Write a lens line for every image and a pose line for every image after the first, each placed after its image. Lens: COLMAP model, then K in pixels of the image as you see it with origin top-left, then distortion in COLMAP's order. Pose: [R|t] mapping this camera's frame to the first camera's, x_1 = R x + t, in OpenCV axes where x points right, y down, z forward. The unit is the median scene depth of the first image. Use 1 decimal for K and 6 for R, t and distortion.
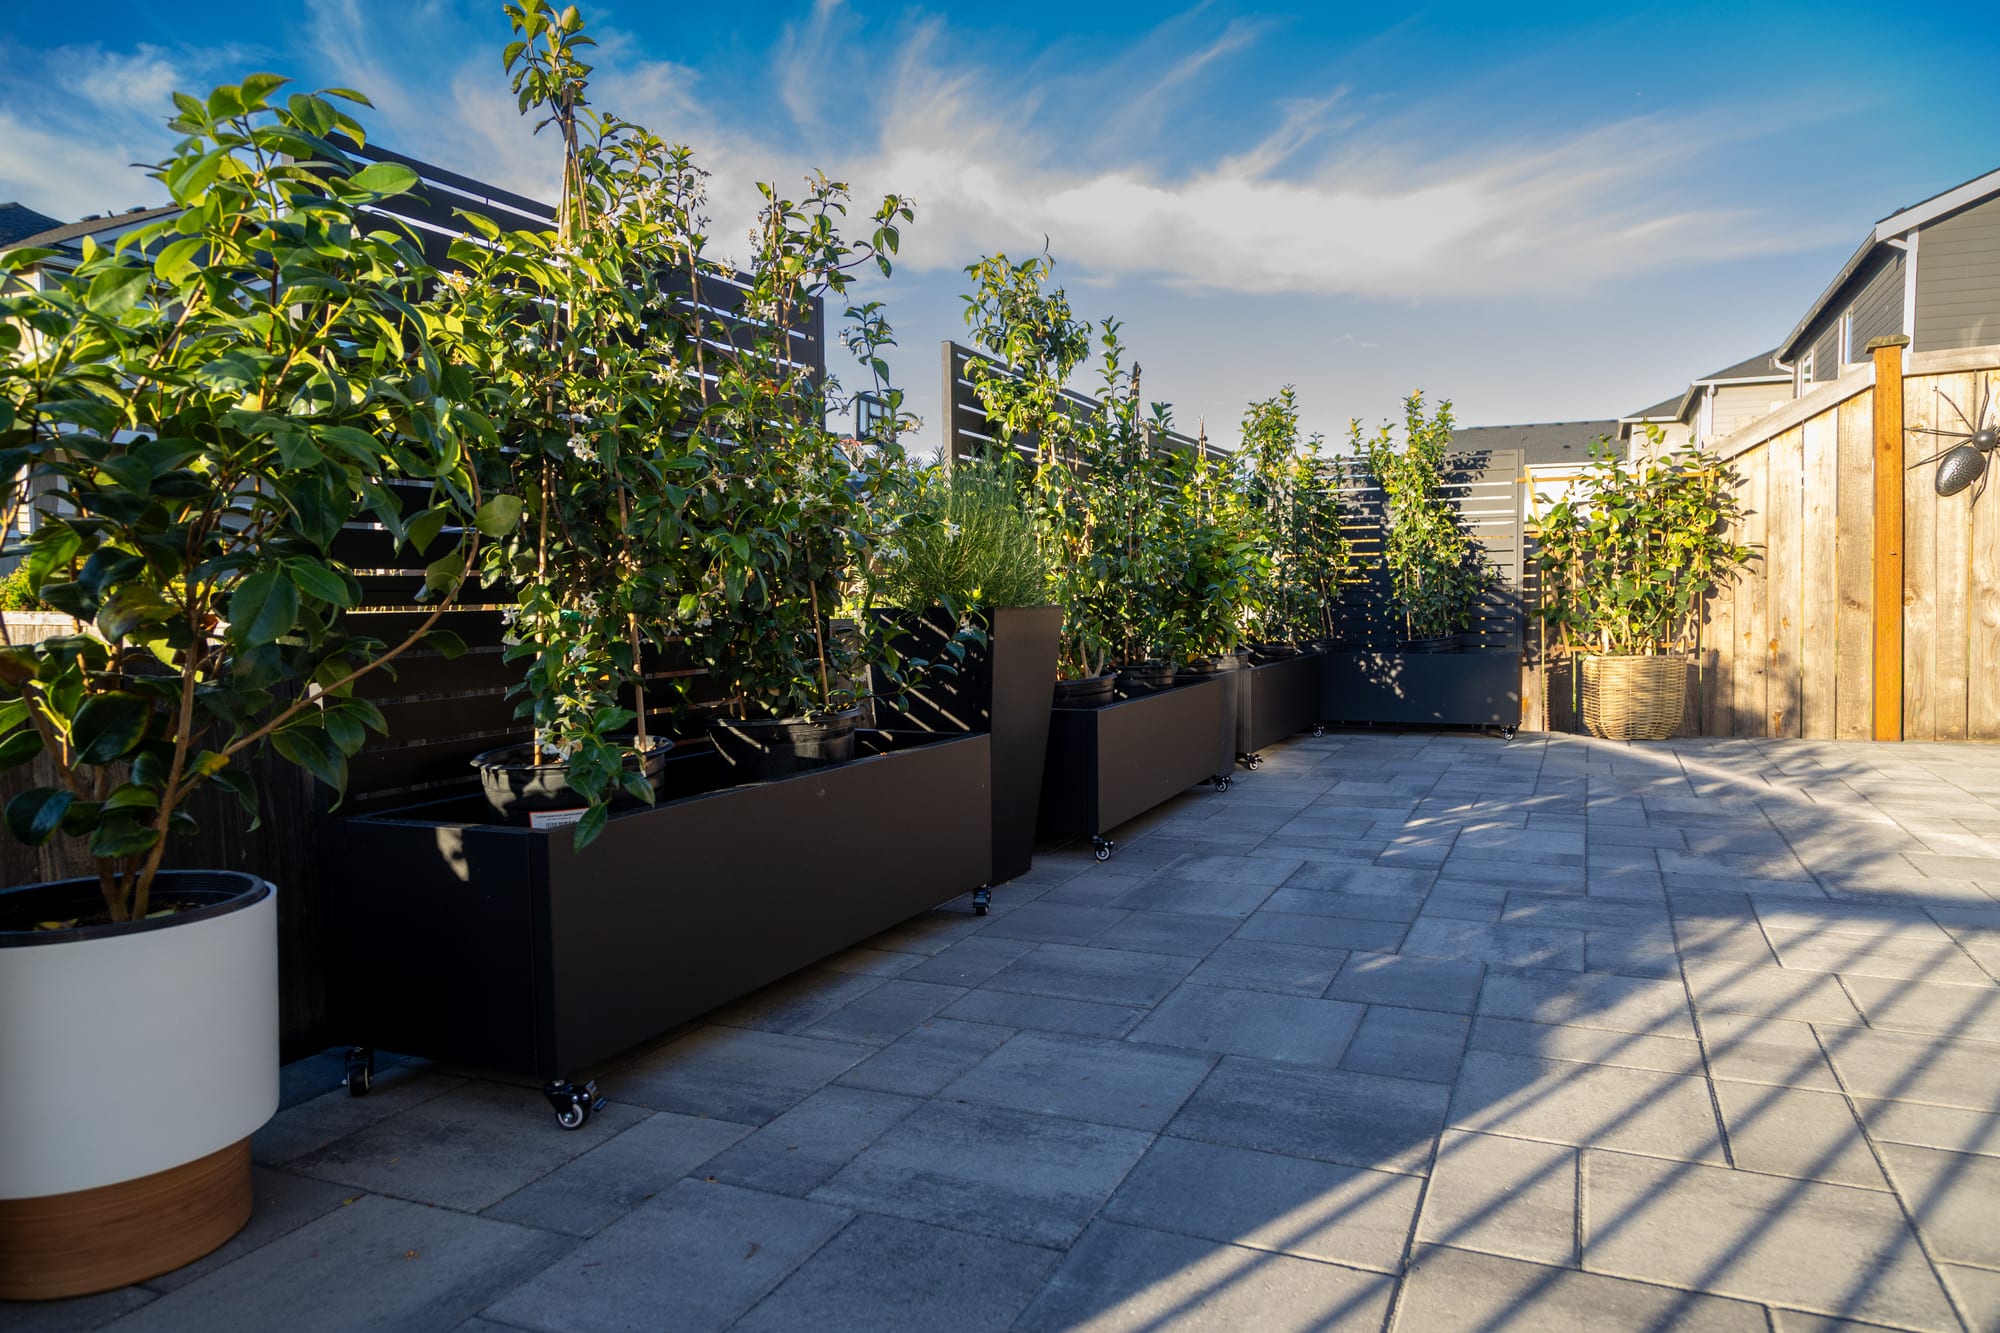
lens RADIAL K [[1275.8, 0, 1021.6], [0, 1275.8, 657.3], [0, 0, 1]] dist [0.025237, -0.004709]
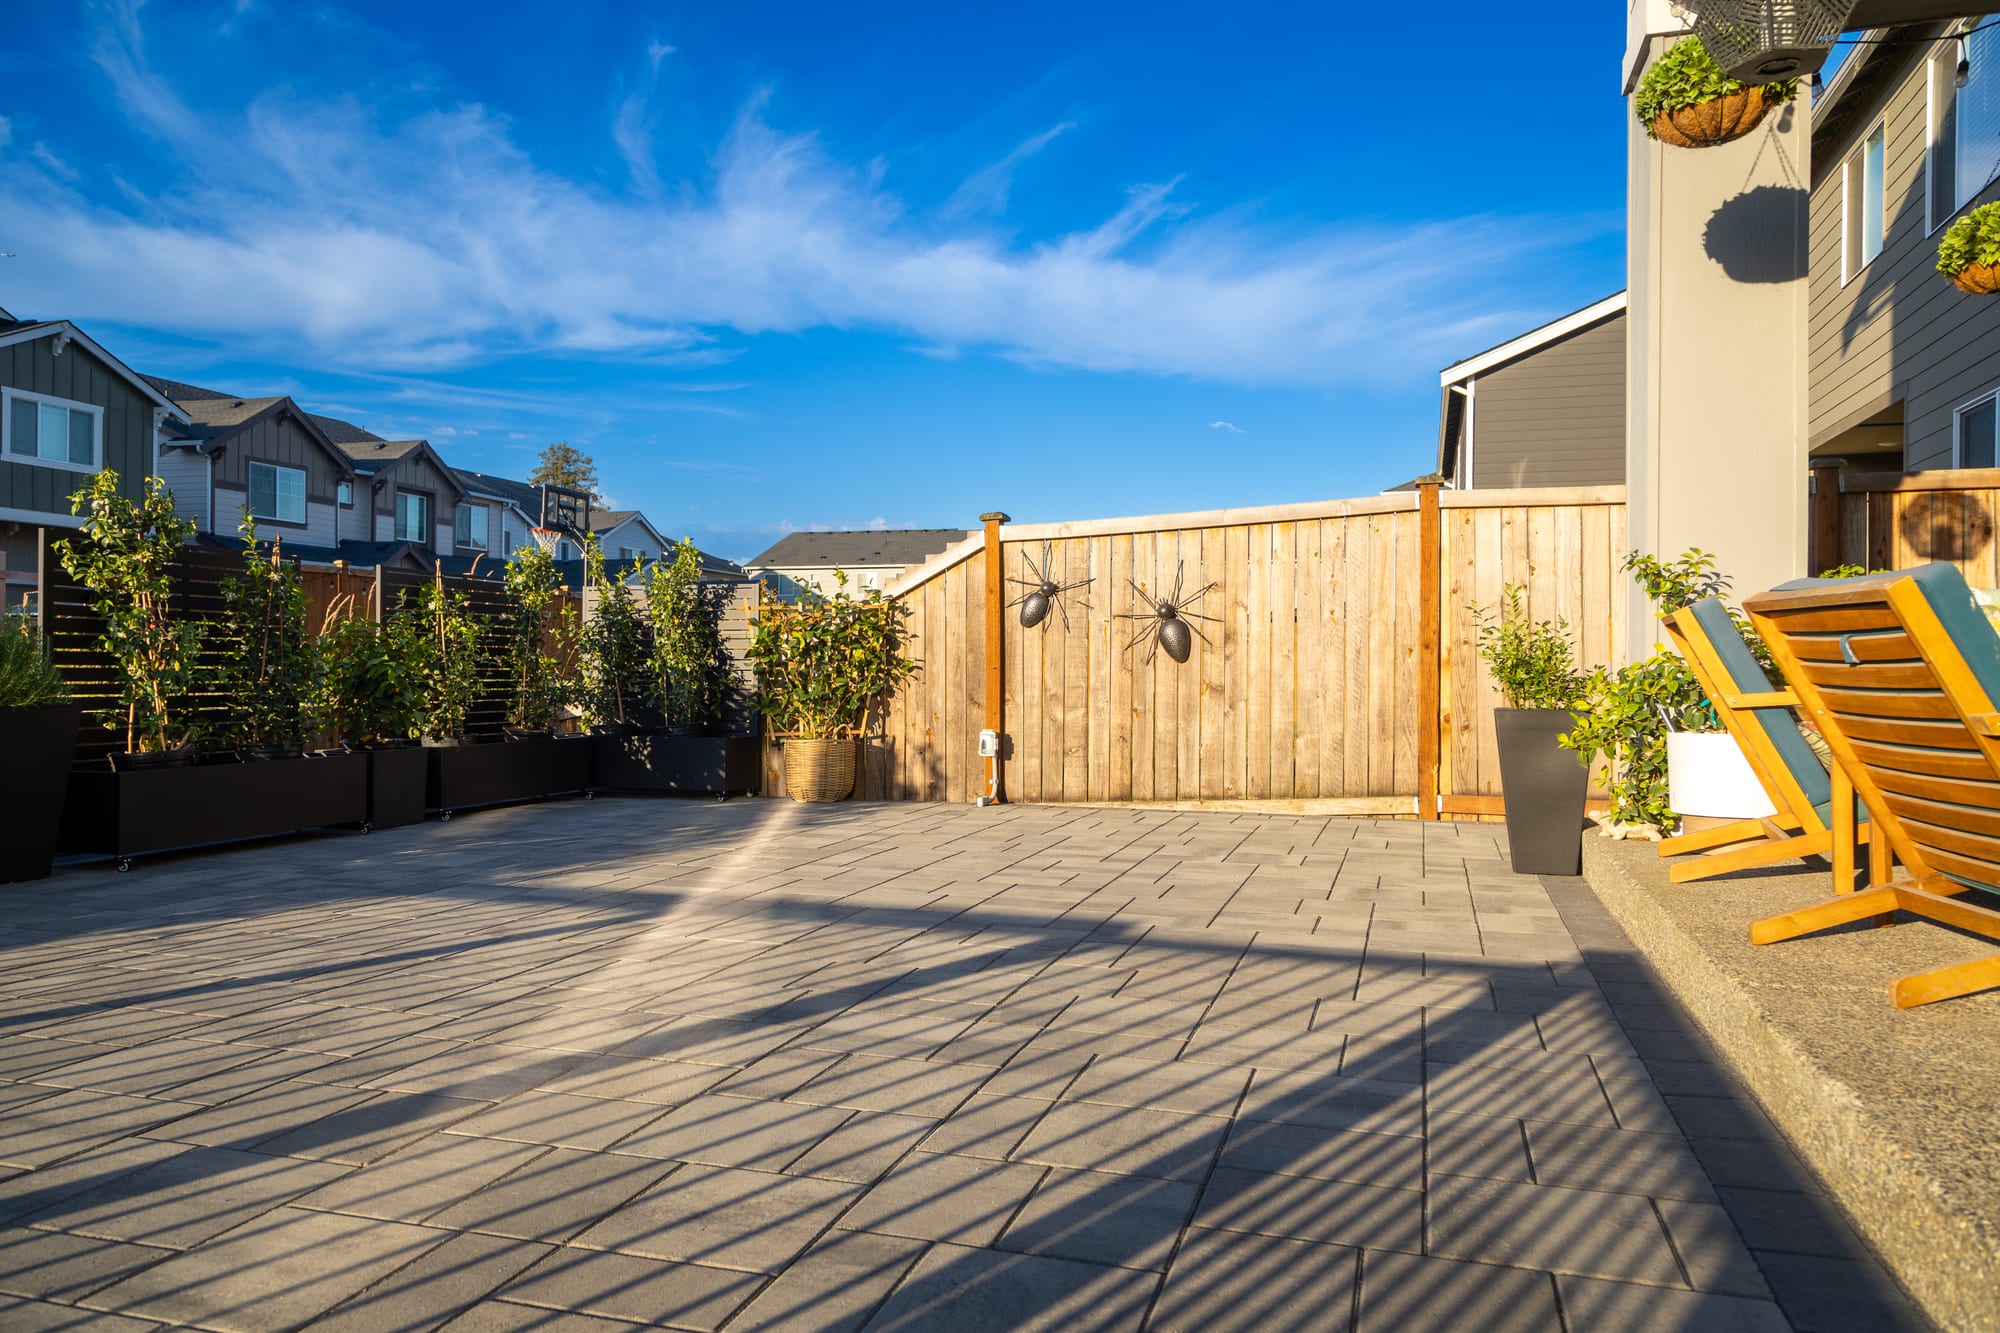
lens RADIAL K [[1342.0, 0, 1014.8], [0, 1342.0, 654.9], [0, 0, 1]] dist [0.021055, -0.002614]
pose [[0.992672, 0.016252, 0.119740, 0.502620], [-0.008529, 0.997867, -0.064724, -0.000921], [-0.120537, 0.063228, 0.990693, -0.419279]]
